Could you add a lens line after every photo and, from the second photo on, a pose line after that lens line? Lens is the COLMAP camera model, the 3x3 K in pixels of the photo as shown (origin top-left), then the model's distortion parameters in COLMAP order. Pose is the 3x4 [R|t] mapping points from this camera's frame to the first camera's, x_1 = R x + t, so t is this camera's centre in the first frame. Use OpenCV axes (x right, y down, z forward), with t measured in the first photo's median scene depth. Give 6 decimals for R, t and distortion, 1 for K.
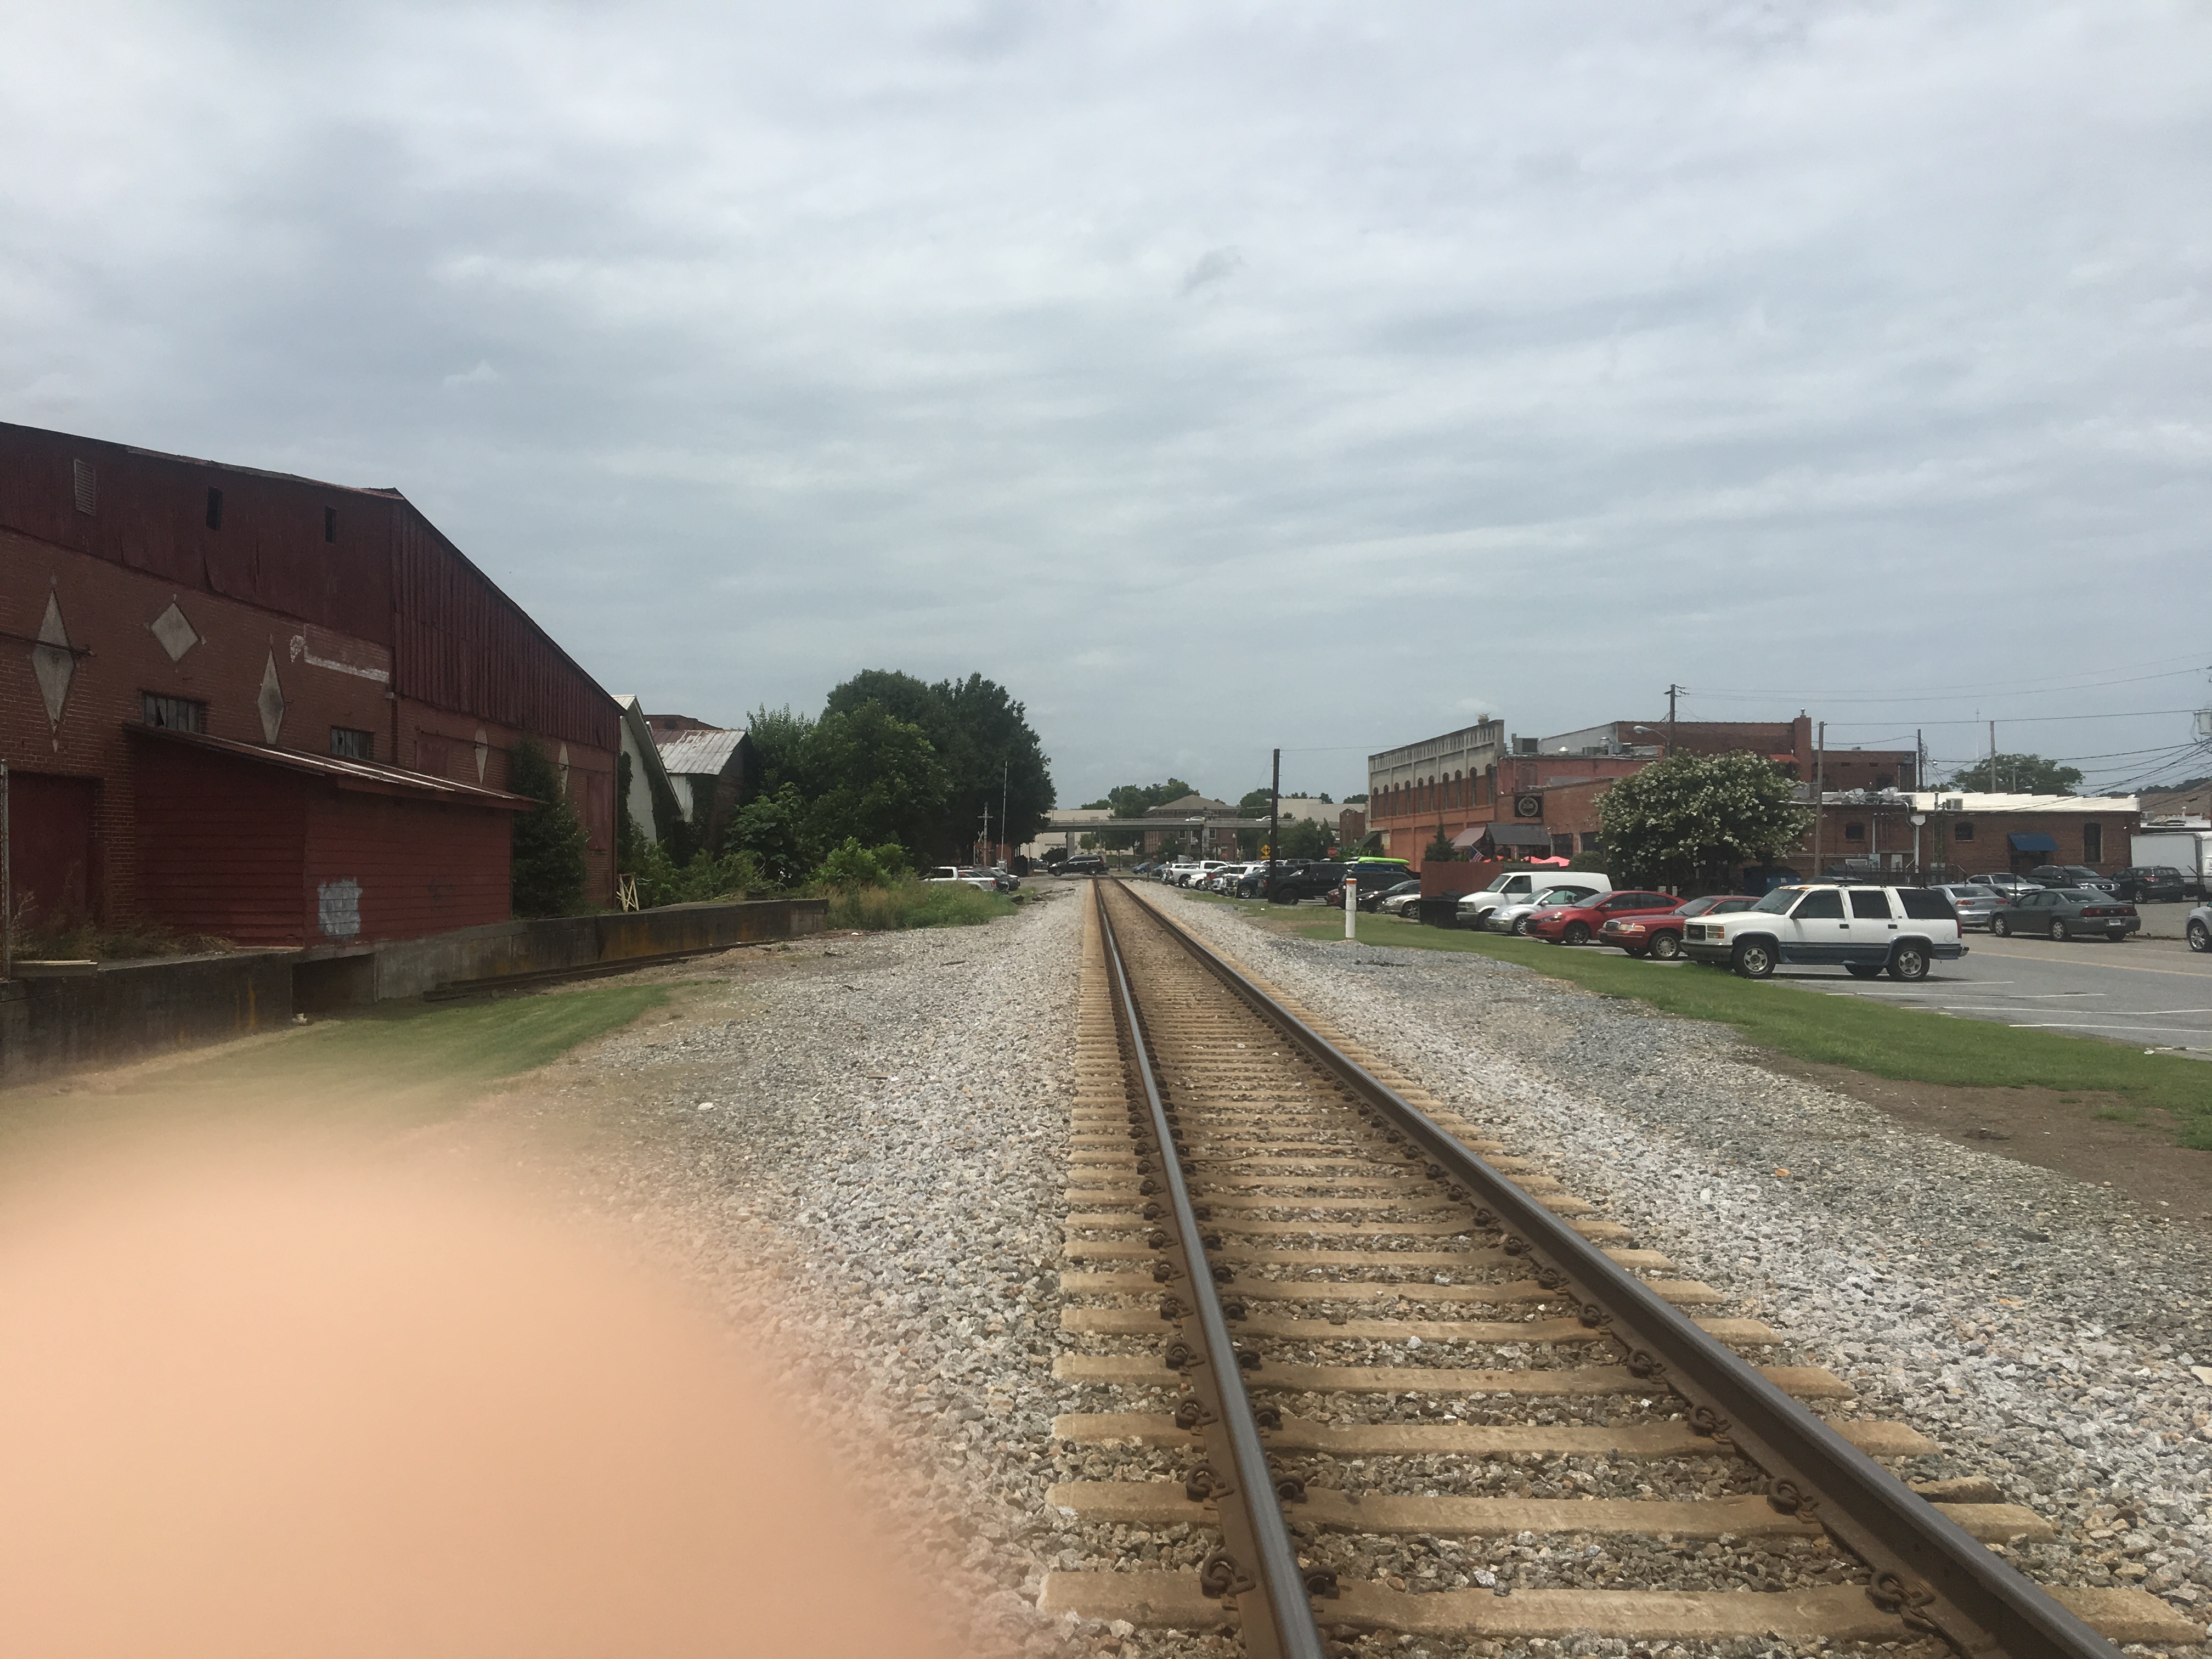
lens RADIAL K [[1880.1, 0, 1075.7], [0, 1880.1, 819.3], [0, 0, 1]] dist [0.114061, -0.181650]
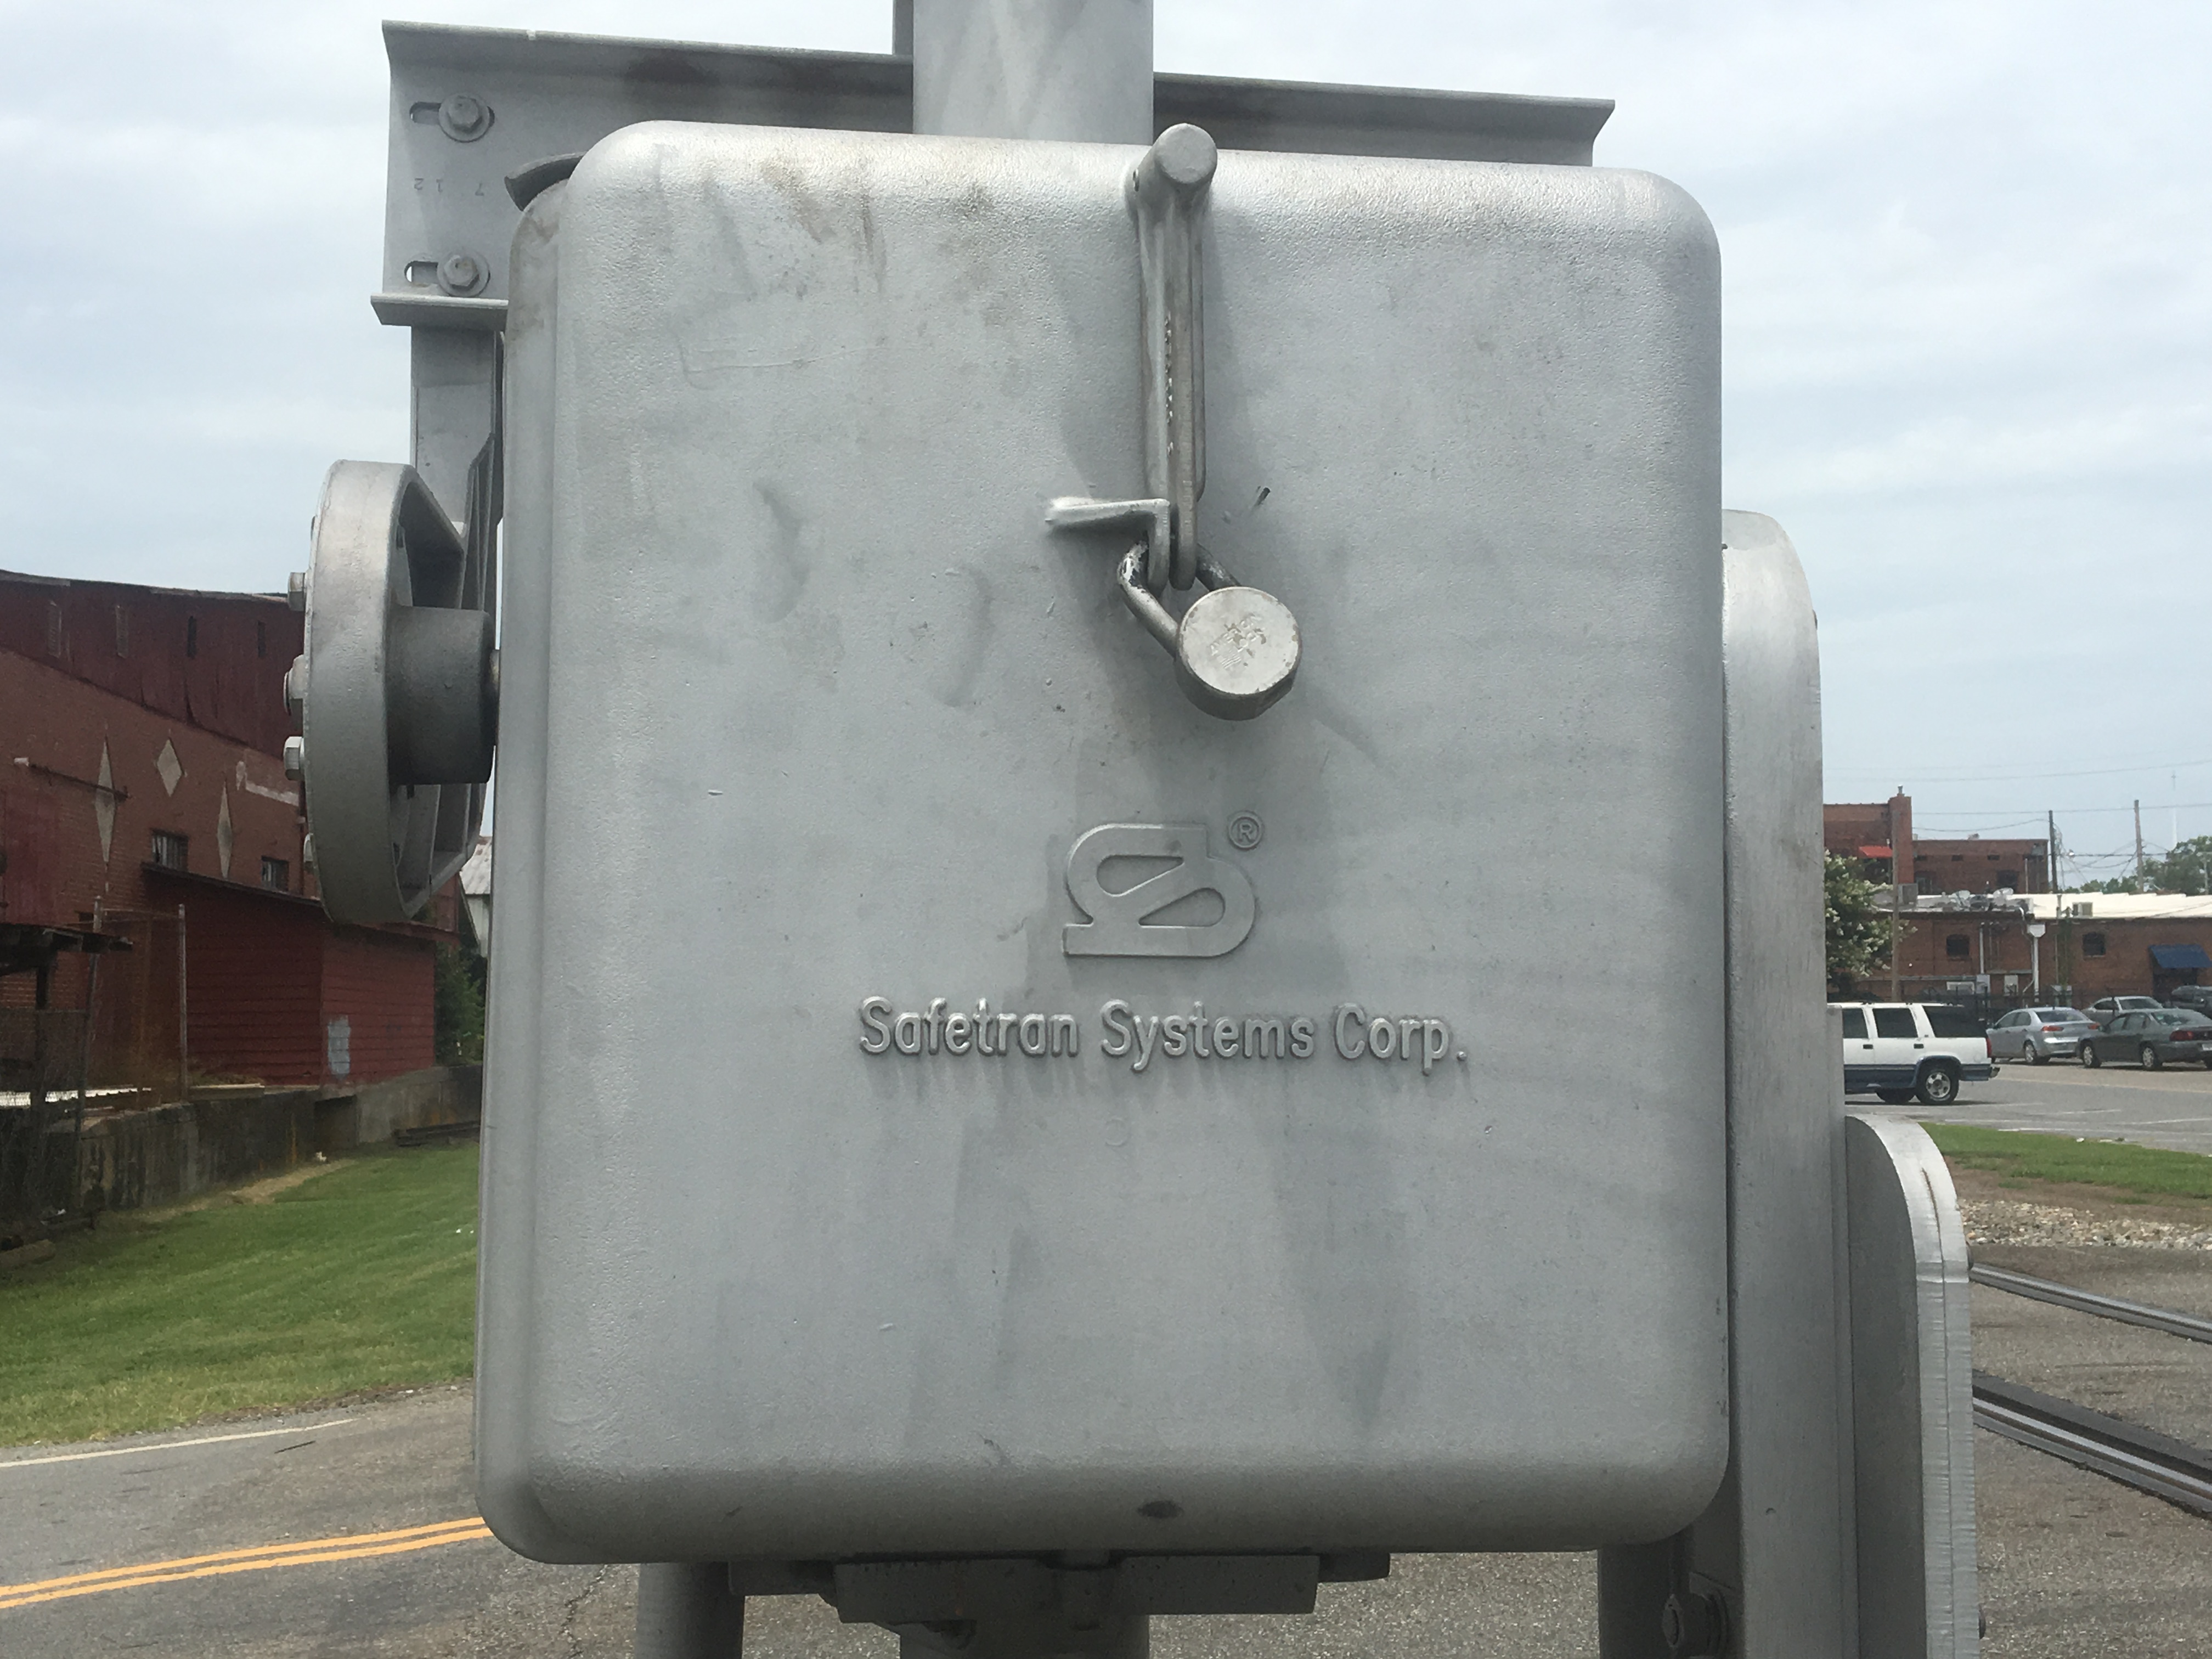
lens RADIAL K [[2769.5, 0, 1187.5], [0, 2769.5, 840.4], [0, 0, 1]] dist [0.132359, -0.077657]
pose [[0.994482, -0.011606, 0.104263, -0.067718], [0.015485, 0.999215, -0.036472, -0.000010], [-0.103758, 0.037885, 0.993881, -0.320722]]
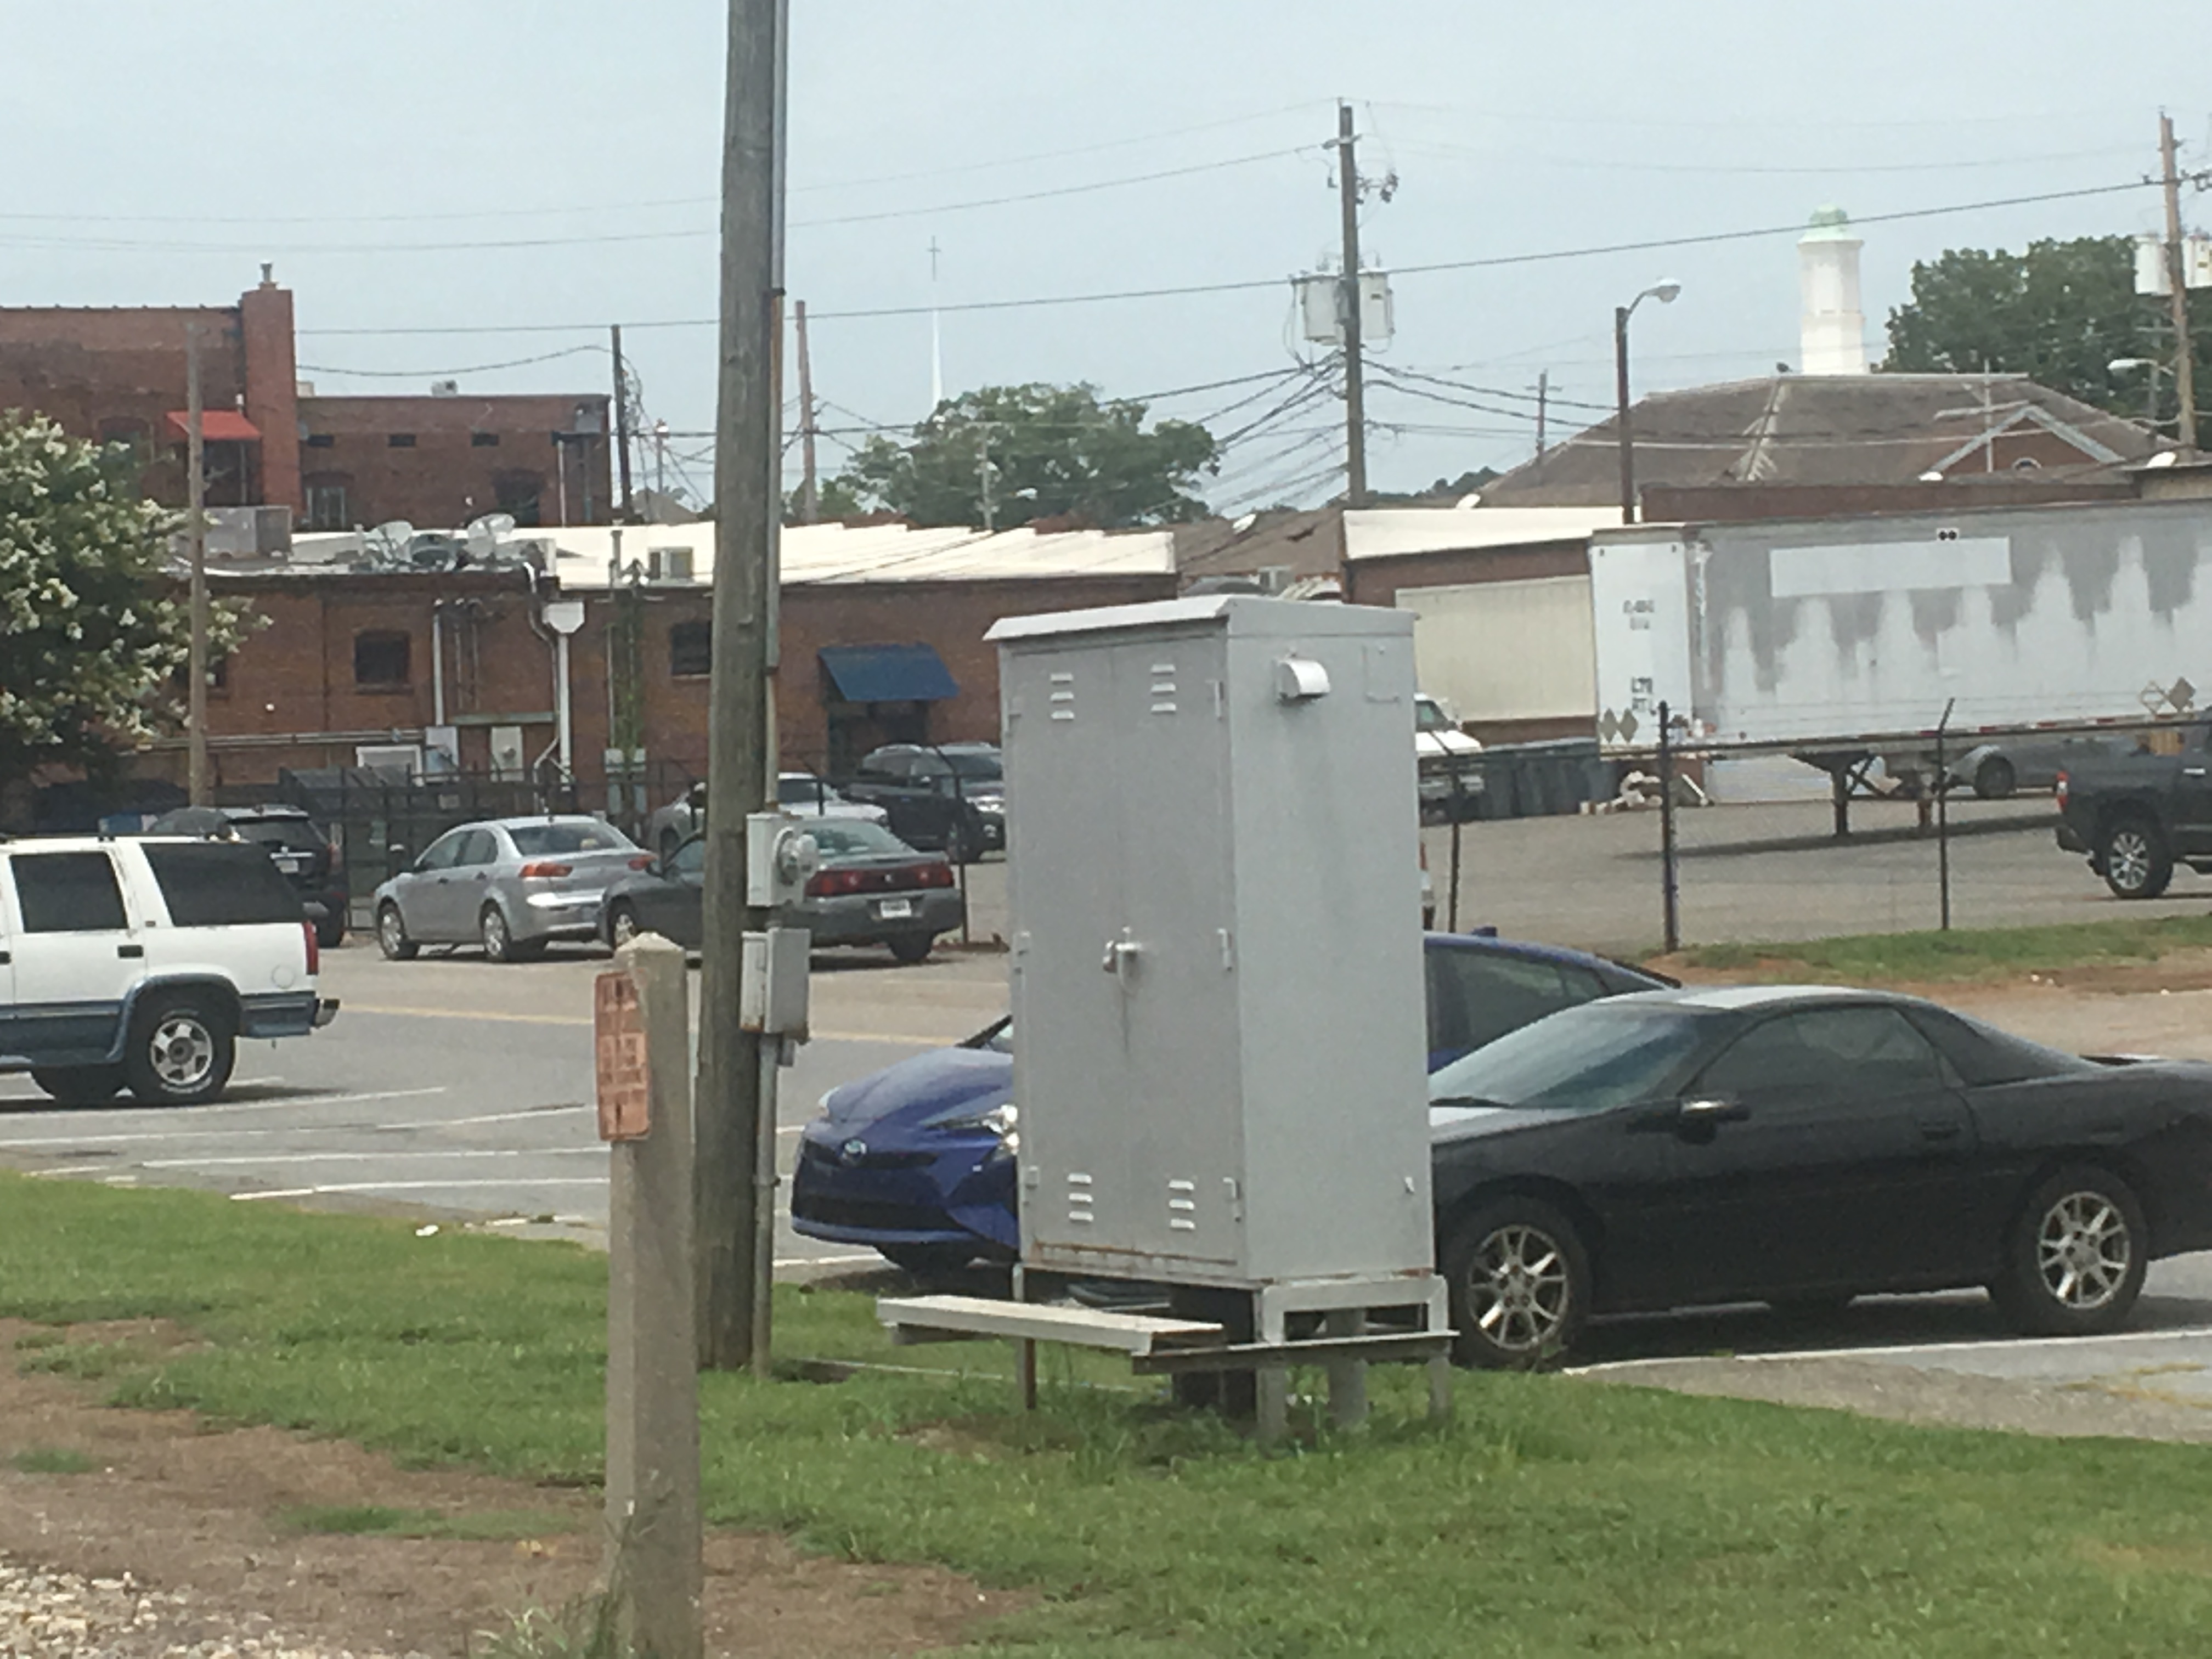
lens RADIAL K [[6814.5, 0, 1106.0], [0, 6814.5, 829.5], [0, 0, 1]] dist [-0.005011, -1.205151]
pose [[0.892562, -0.041416, 0.449018, 0.028161], [0.028746, 0.998974, 0.035001, -0.004576], [-0.450007, -0.018333, 0.892837, -0.191255]]
